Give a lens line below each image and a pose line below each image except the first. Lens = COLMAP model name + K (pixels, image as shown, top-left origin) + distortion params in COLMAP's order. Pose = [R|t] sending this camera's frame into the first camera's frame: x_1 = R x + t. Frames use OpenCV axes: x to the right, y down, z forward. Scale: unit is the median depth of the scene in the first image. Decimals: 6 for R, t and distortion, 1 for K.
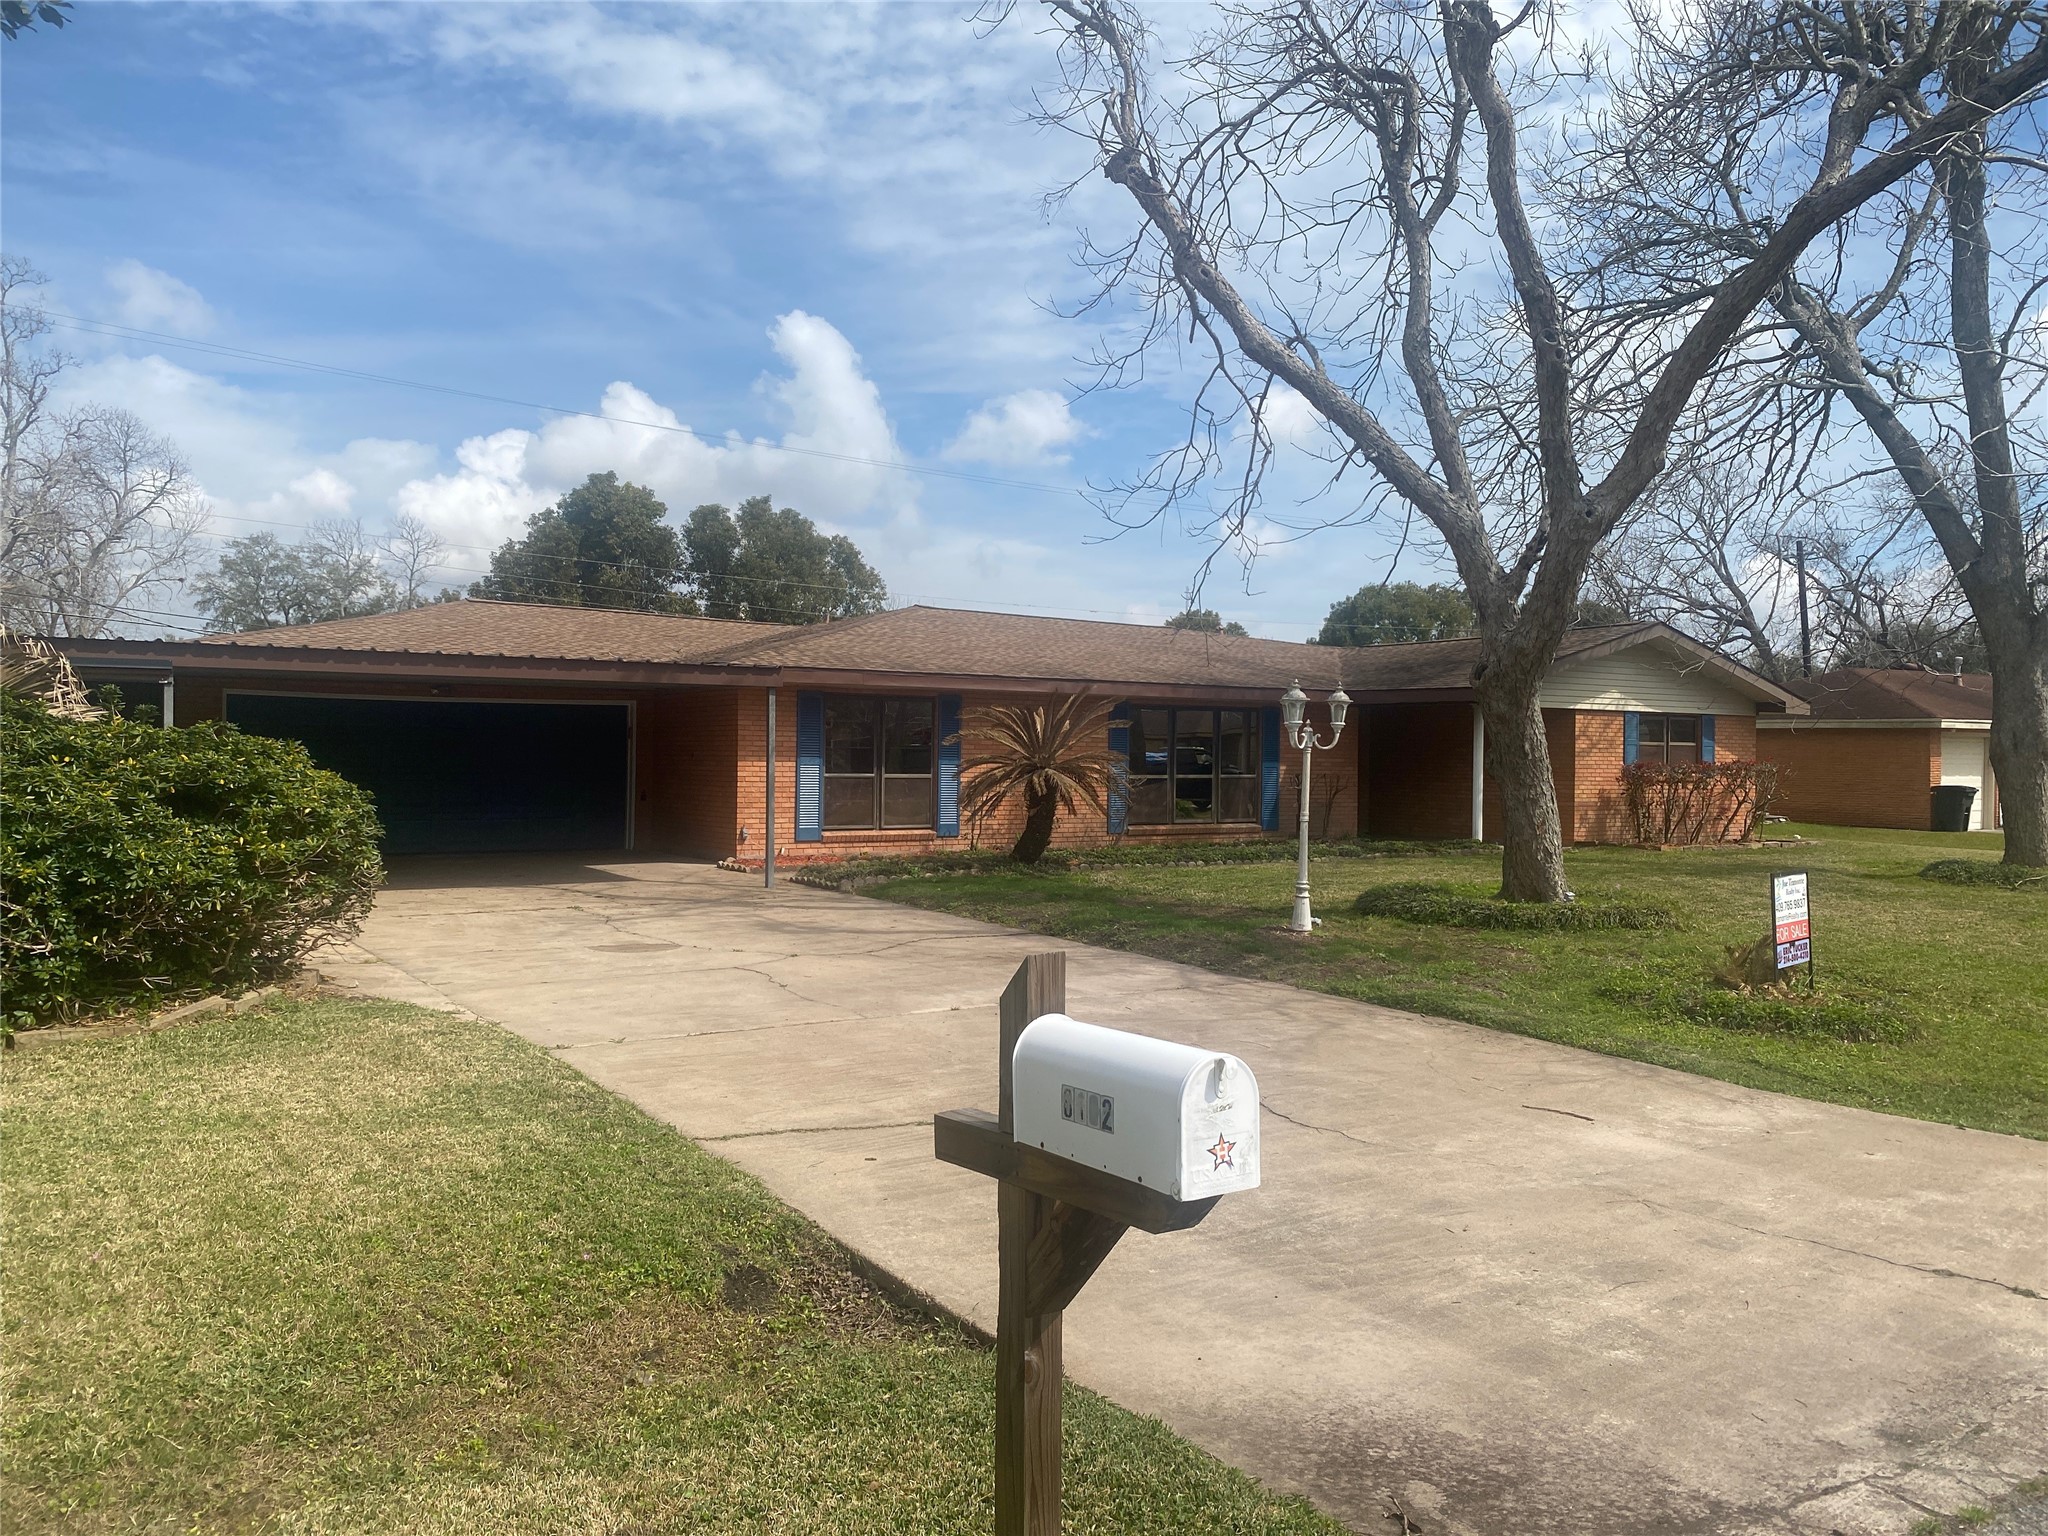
lens RADIAL K [[1524.2, 0, 1024.0], [0, 1524.2, 768.0], [0, 0, 1]] dist [0.122943, -0.245744]
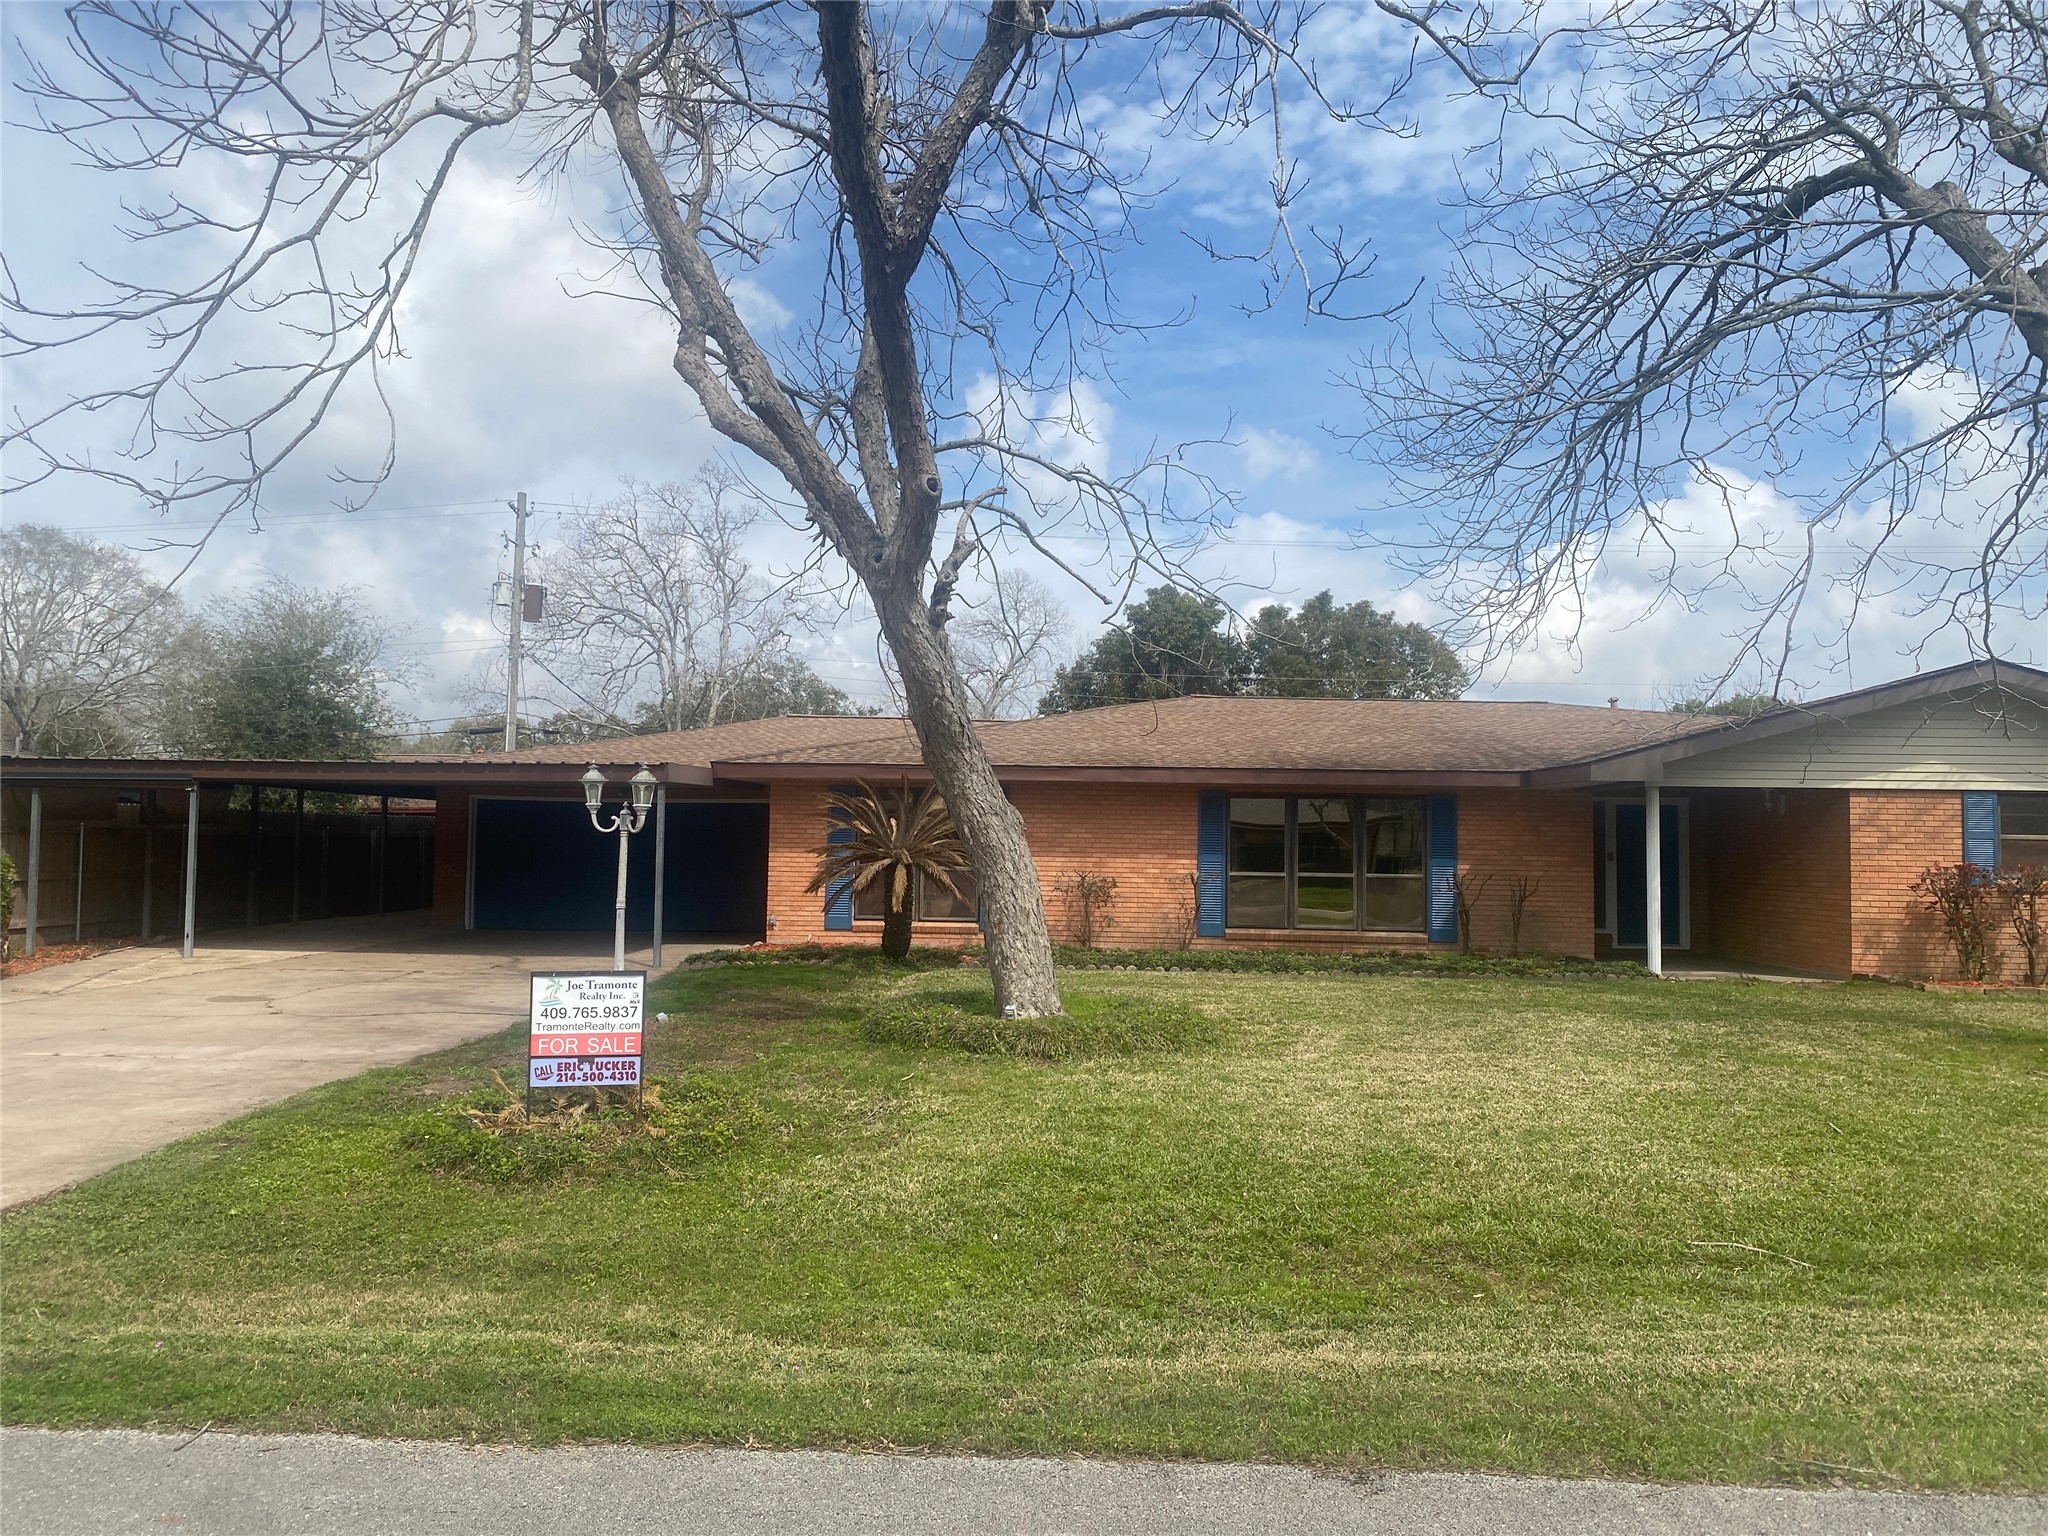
lens RADIAL K [[1531.2, 0, 1024.0], [0, 1531.2, 768.0], [0, 0, 1]] dist [0.004698, 0.001109]
pose [[0.793824, -0.029825, -0.607415, 0.570592], [-0.012221, 0.997813, -0.064965, 0.004018], [0.608024, 0.058994, 0.791723, 0.229950]]
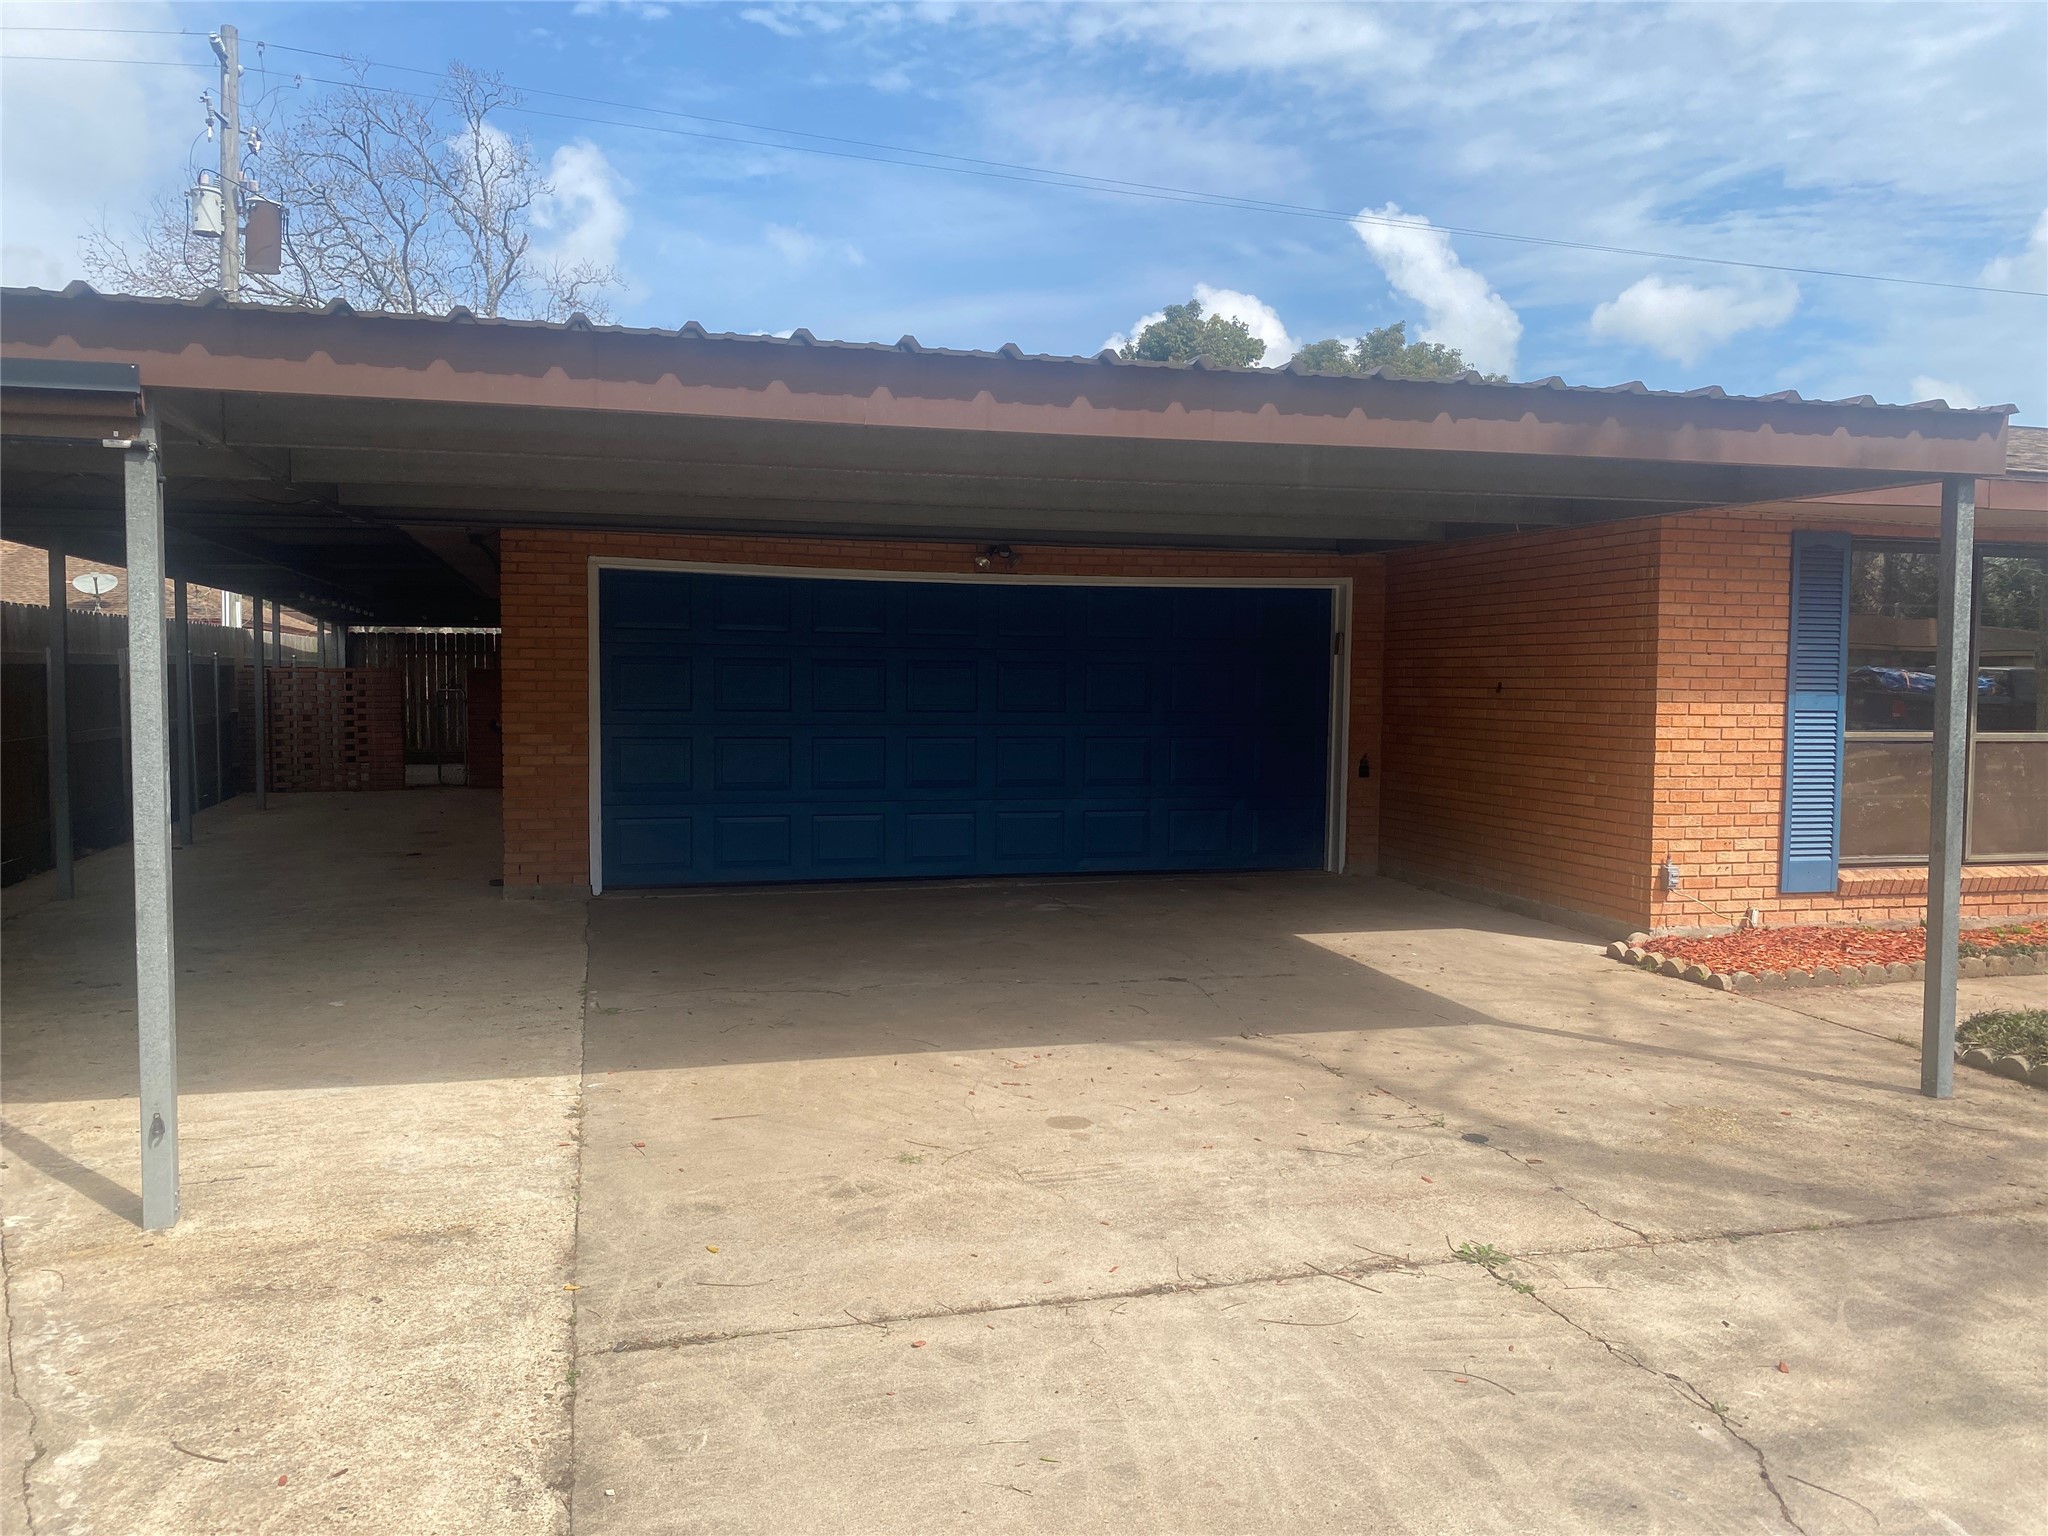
lens RADIAL K [[1524.2, 0, 1024.0], [0, 1524.2, 768.0], [0, 0, 1]] dist [0.122943, -0.245744]
pose [[0.946428, 0.015993, -0.322518, -0.198434], [-0.000326, 0.998820, 0.048573, -0.006660], [0.322914, -0.045866, 0.945316, 0.504408]]
